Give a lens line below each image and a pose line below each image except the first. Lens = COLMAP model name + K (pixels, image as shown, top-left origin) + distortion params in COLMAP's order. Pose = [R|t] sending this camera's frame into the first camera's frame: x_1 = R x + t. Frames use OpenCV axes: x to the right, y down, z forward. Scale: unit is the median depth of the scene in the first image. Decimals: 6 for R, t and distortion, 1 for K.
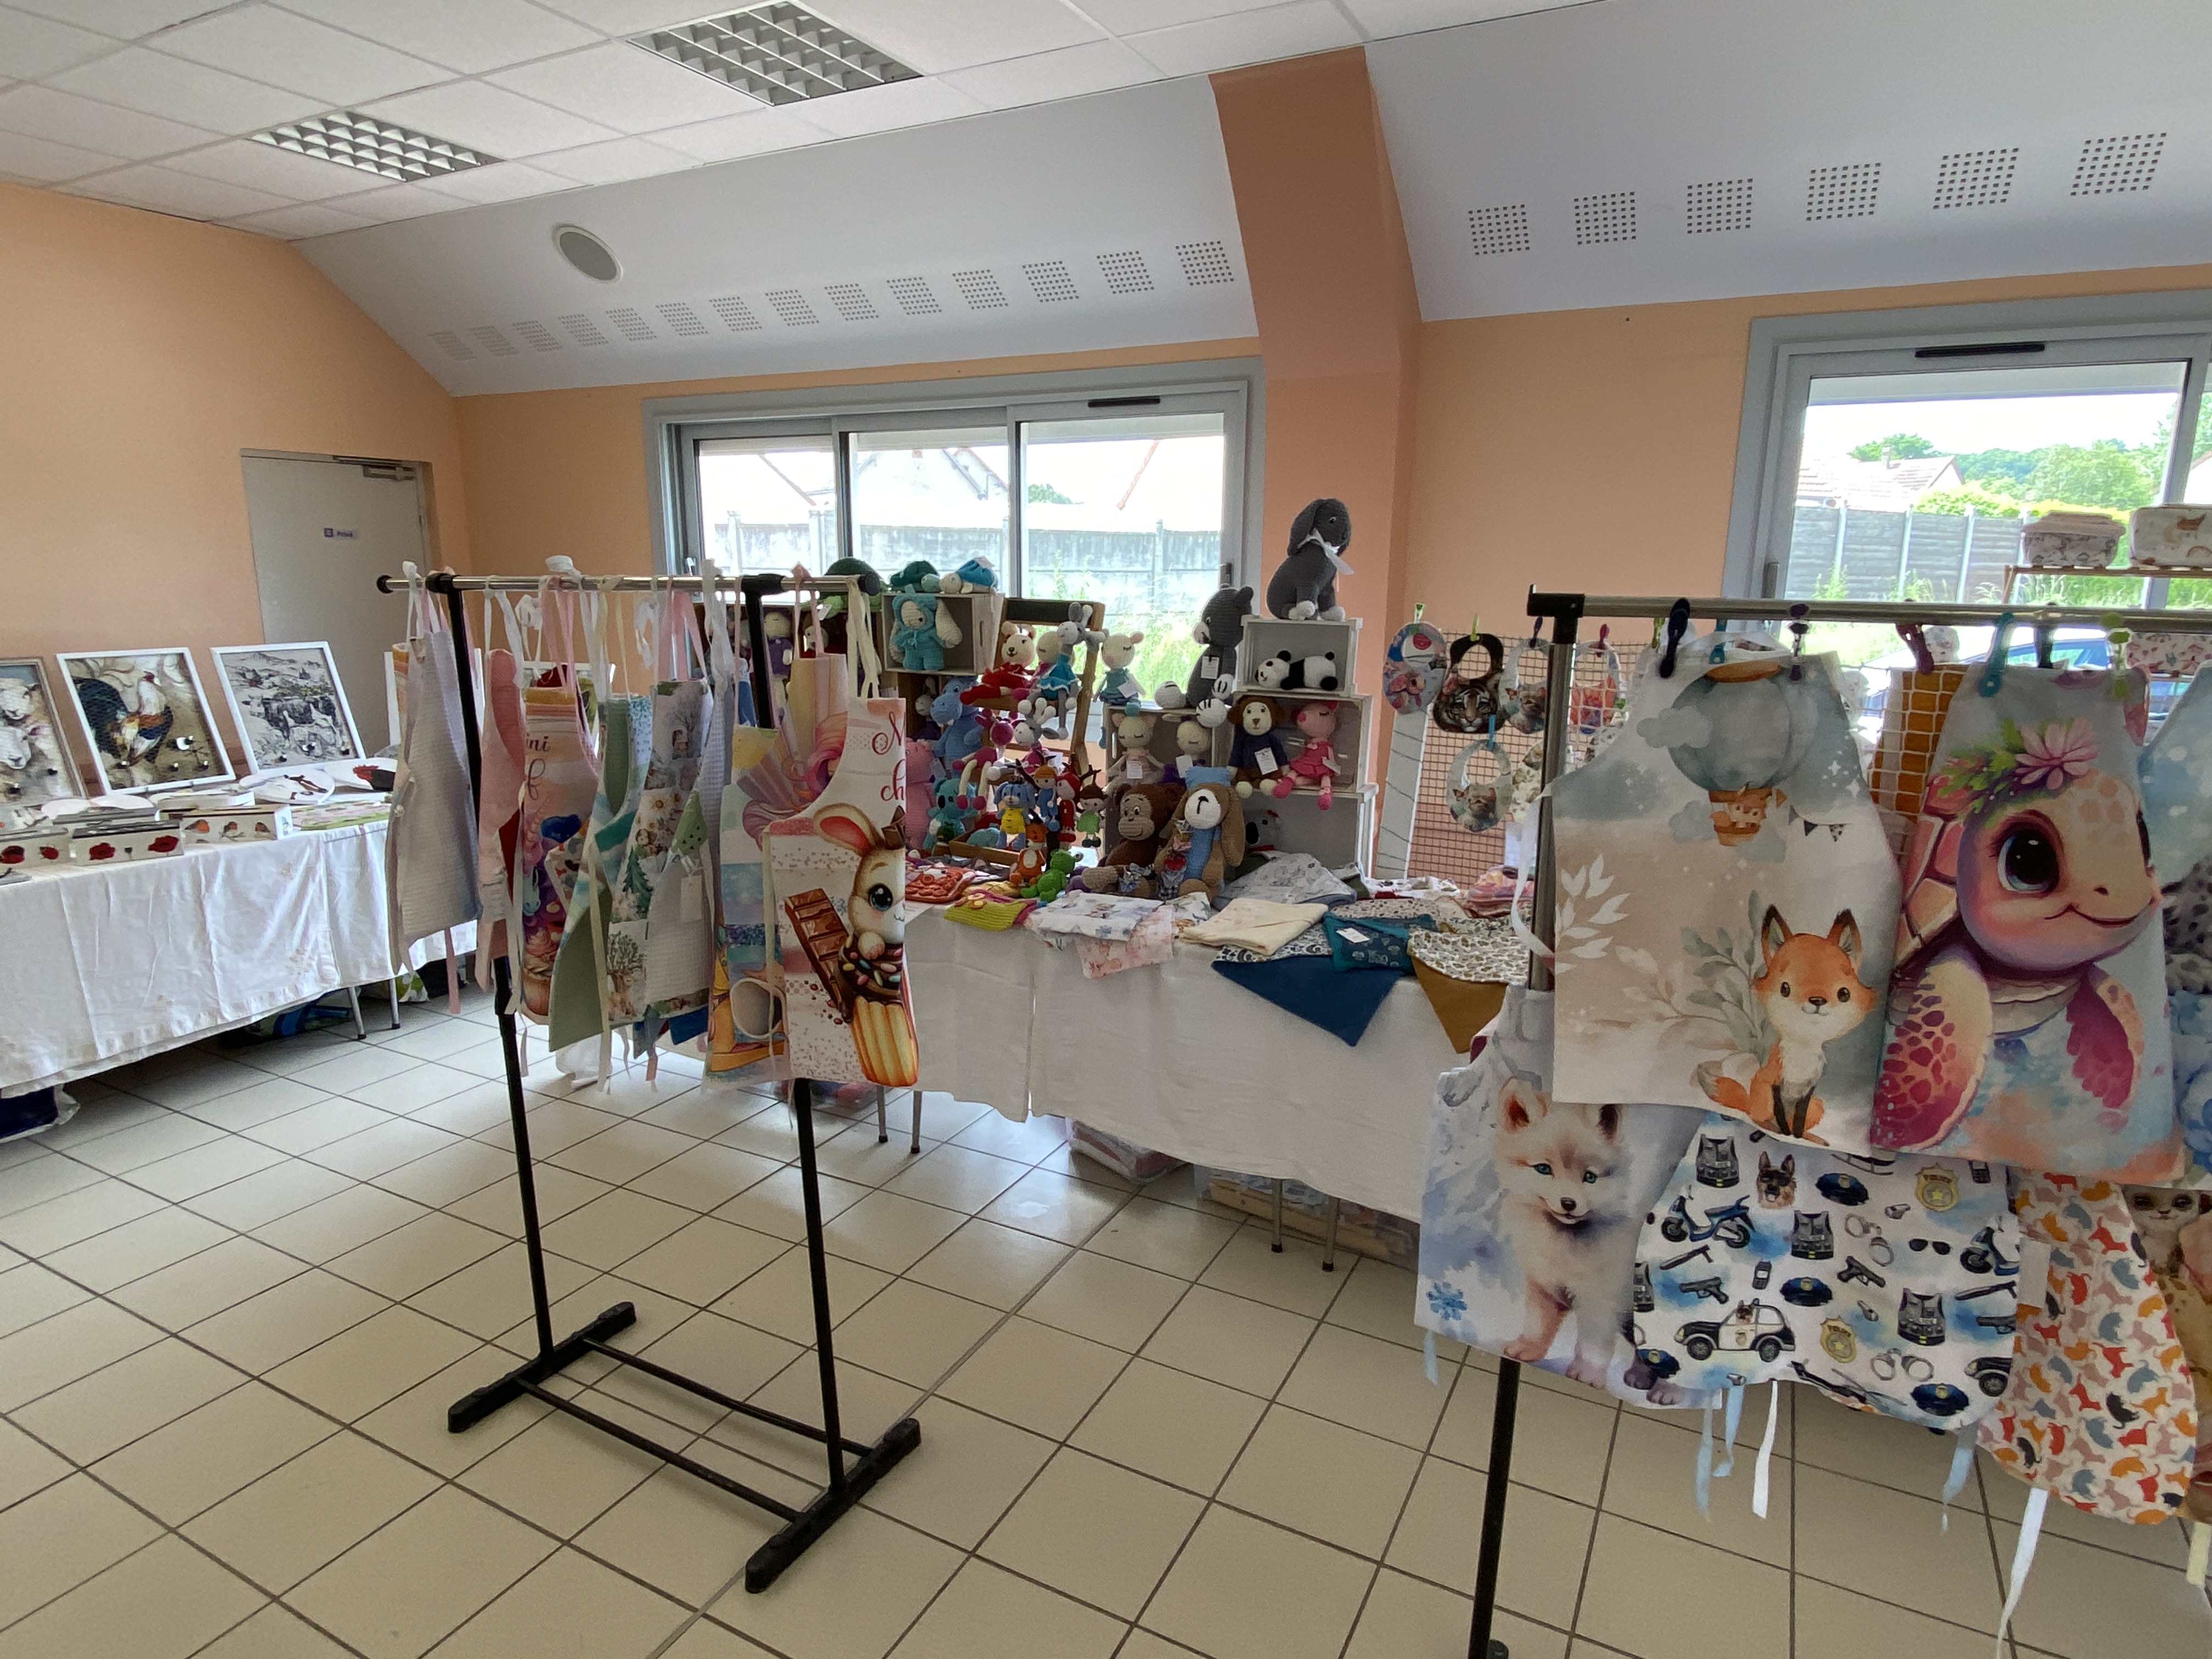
lens RADIAL K [[1230.6, 0, 1116.3], [0, 1230.6, 848.7], [0, 0, 1]] dist [-0.026219, -0.003604]
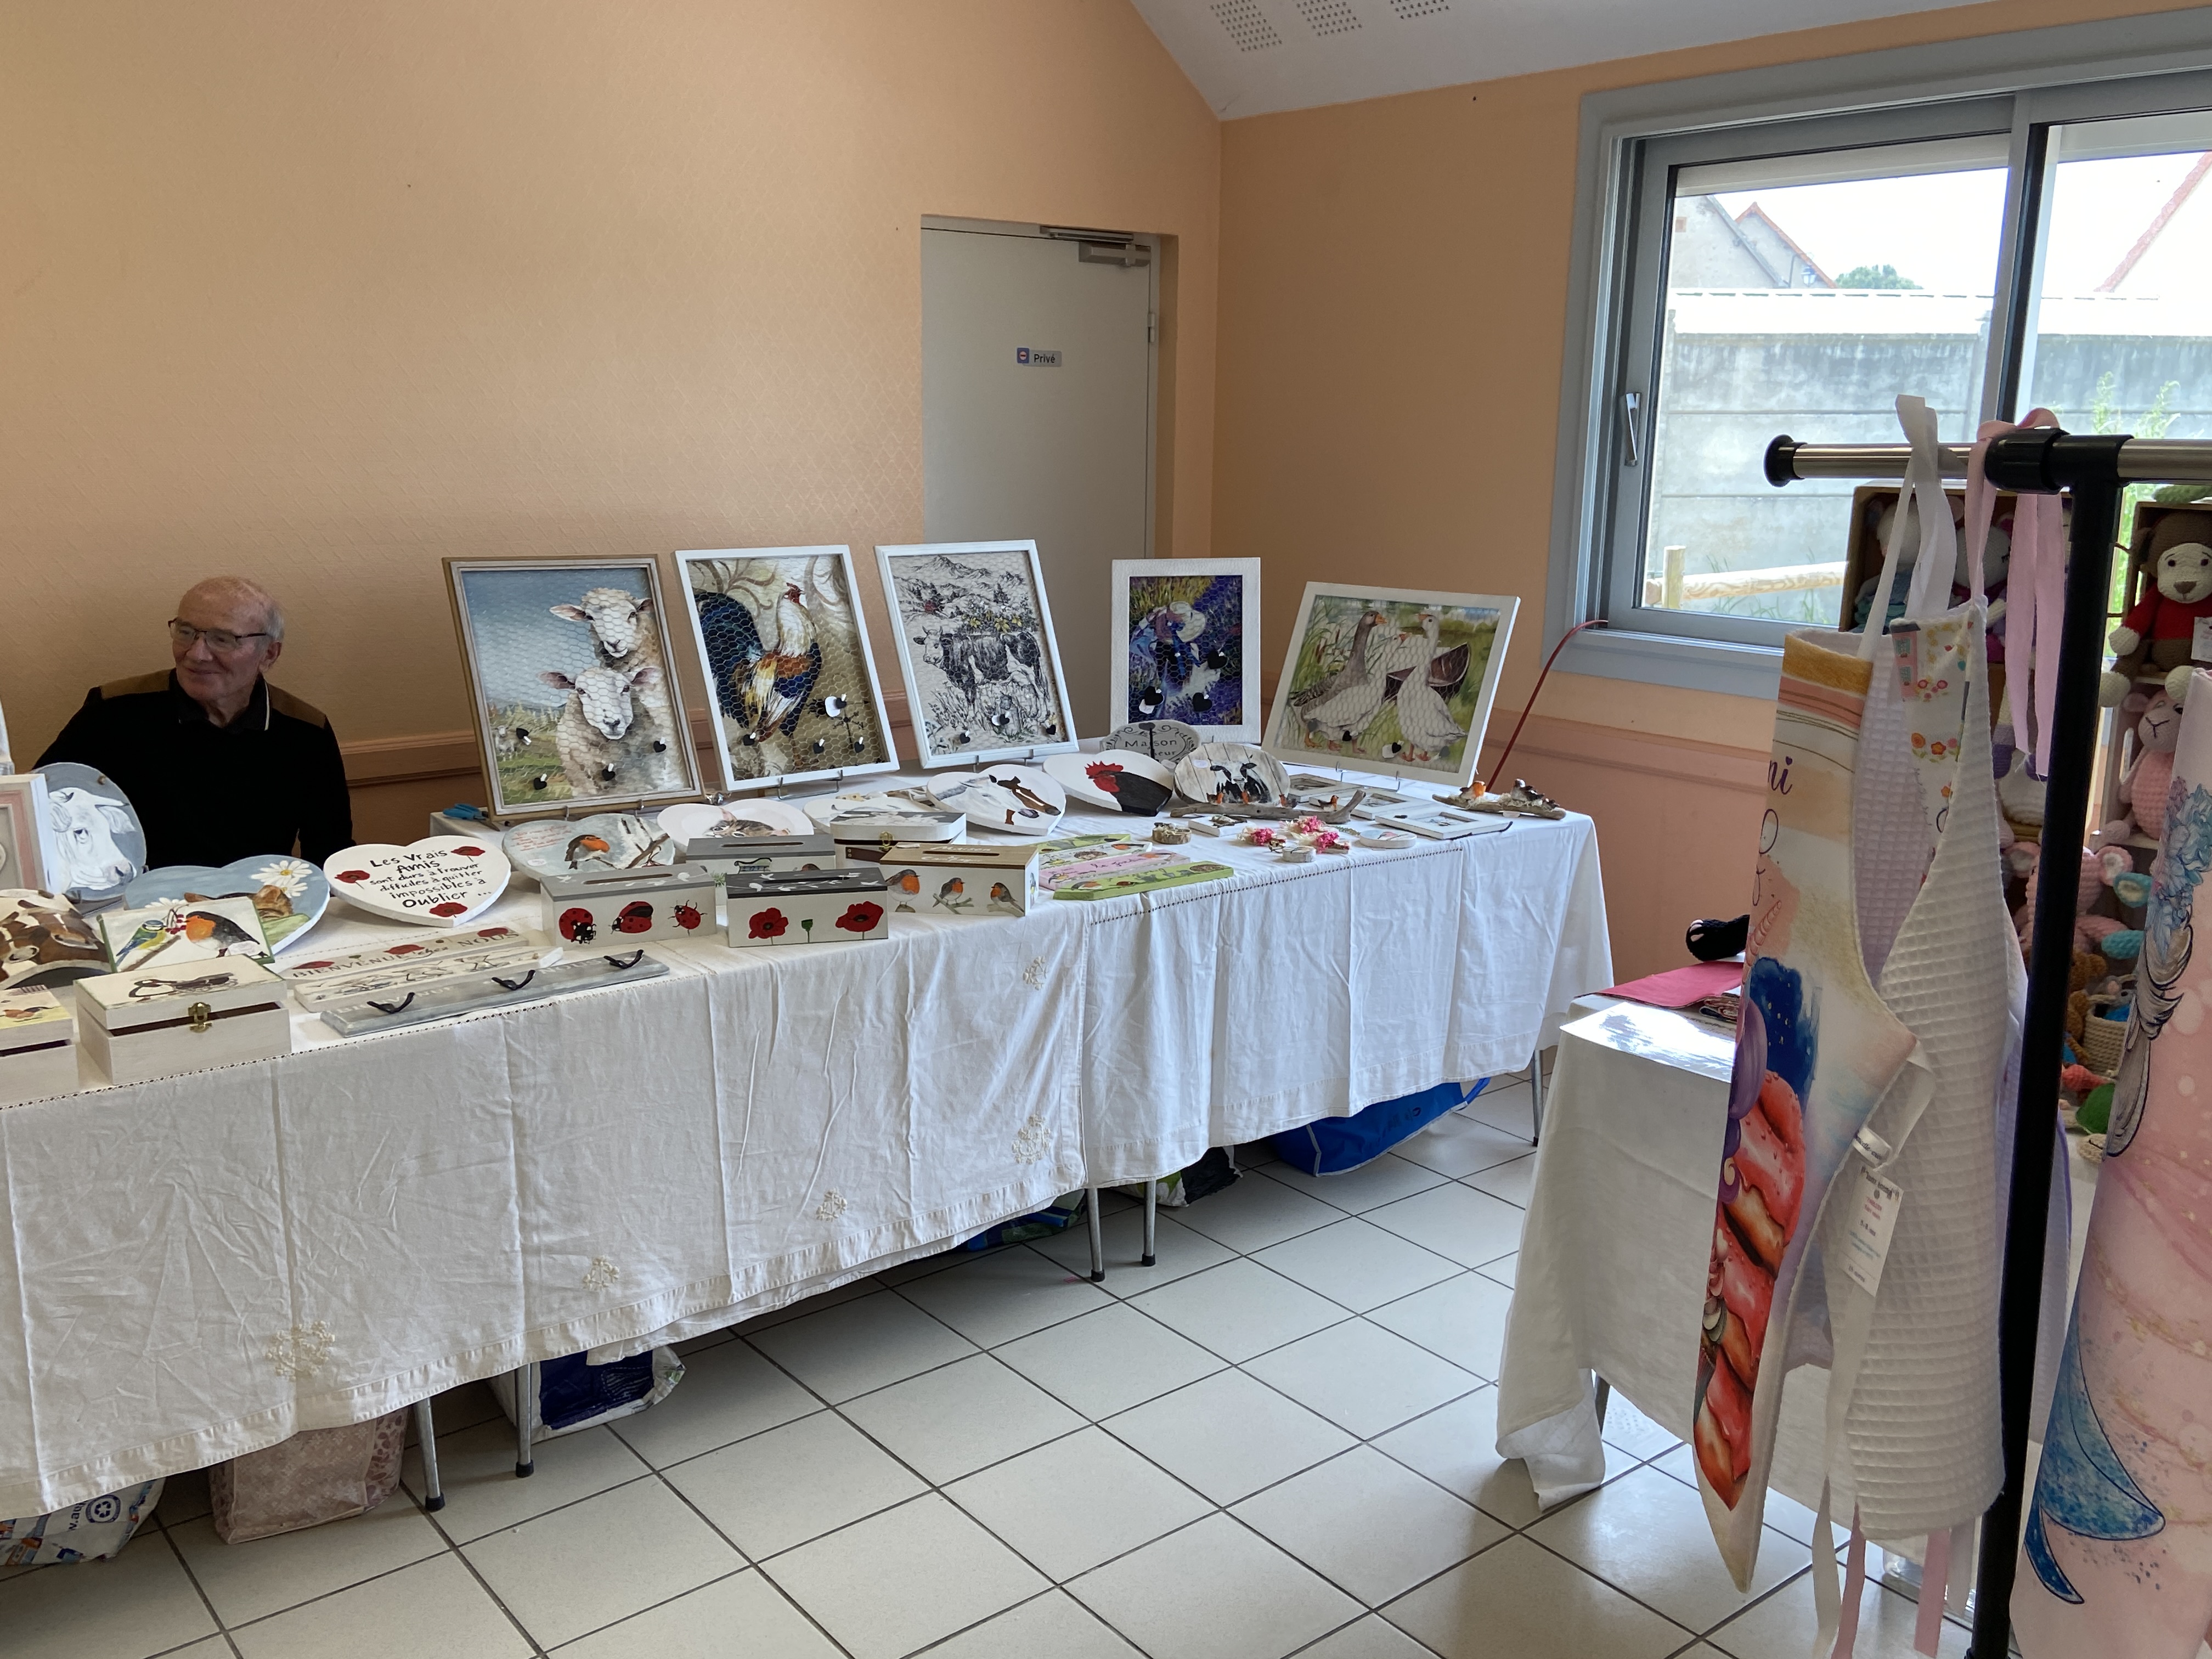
lens RADIAL K [[1935.4, 0, 1102.1], [0, 1935.4, 830.9], [0, 0, 1]] dist [0.083383, 0.001990]
pose [[0.904459, 0.087769, -0.417433, -0.267877], [-0.093239, 0.995617, 0.007314, -0.049363], [0.416245, 0.032306, 0.908678, 0.200686]]
